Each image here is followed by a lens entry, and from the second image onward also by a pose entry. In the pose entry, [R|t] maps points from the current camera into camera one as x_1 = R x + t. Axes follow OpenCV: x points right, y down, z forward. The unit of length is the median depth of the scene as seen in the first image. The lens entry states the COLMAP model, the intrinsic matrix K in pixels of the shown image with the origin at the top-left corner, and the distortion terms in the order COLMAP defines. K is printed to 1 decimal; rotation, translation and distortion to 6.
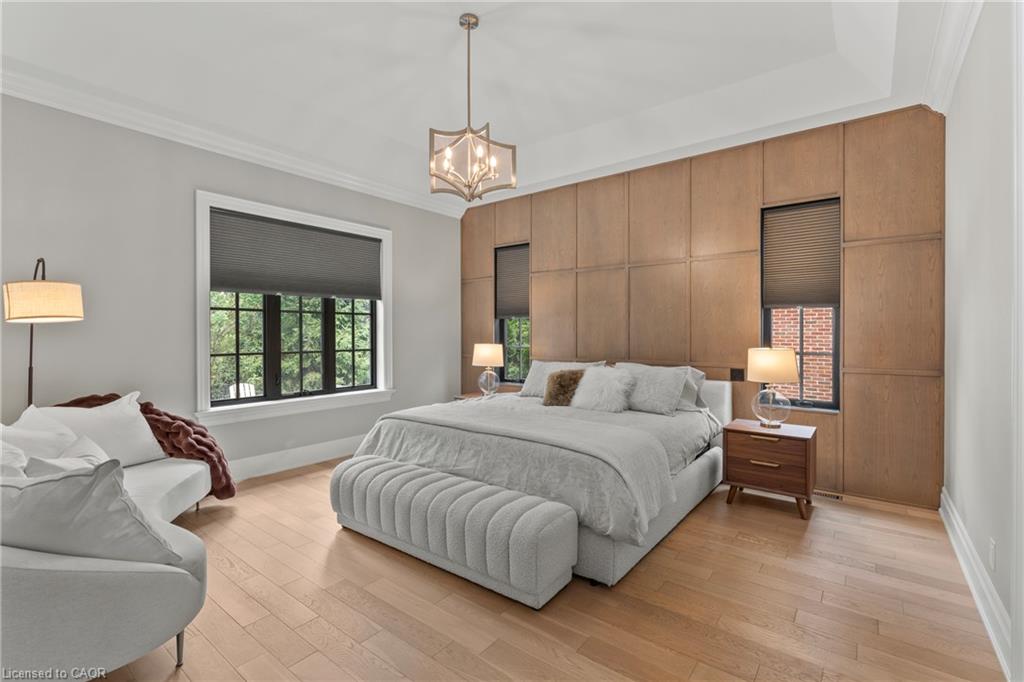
lens RADIAL K [[457.1, 0, 519.1], [0, 457.1, 335.2], [0, 0, 1]] dist [-0.010538, -0.000467]
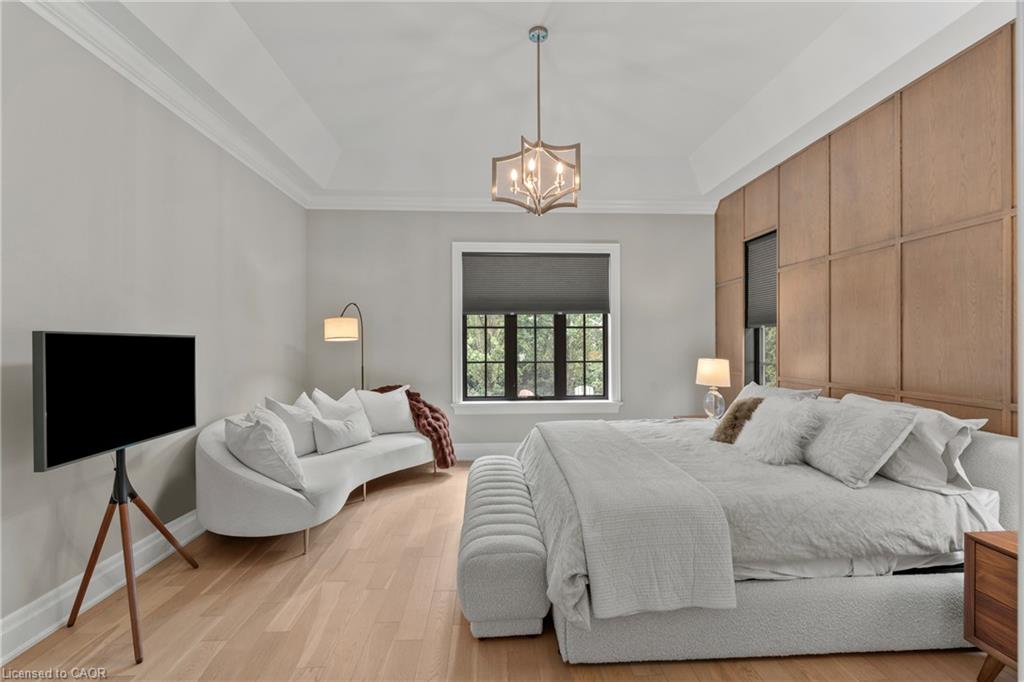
lens RADIAL K [[457.1, 0, 519.3], [0, 457.1, 343.7], [0, 0, 1]] dist [-0.010538, -0.000467]
pose [[0.648940, 0.002281, -0.760836, 0.354919], [-0.002012, 0.999997, 0.001282, -0.010266], [0.760837, 0.000699, 0.648943, 0.188314]]
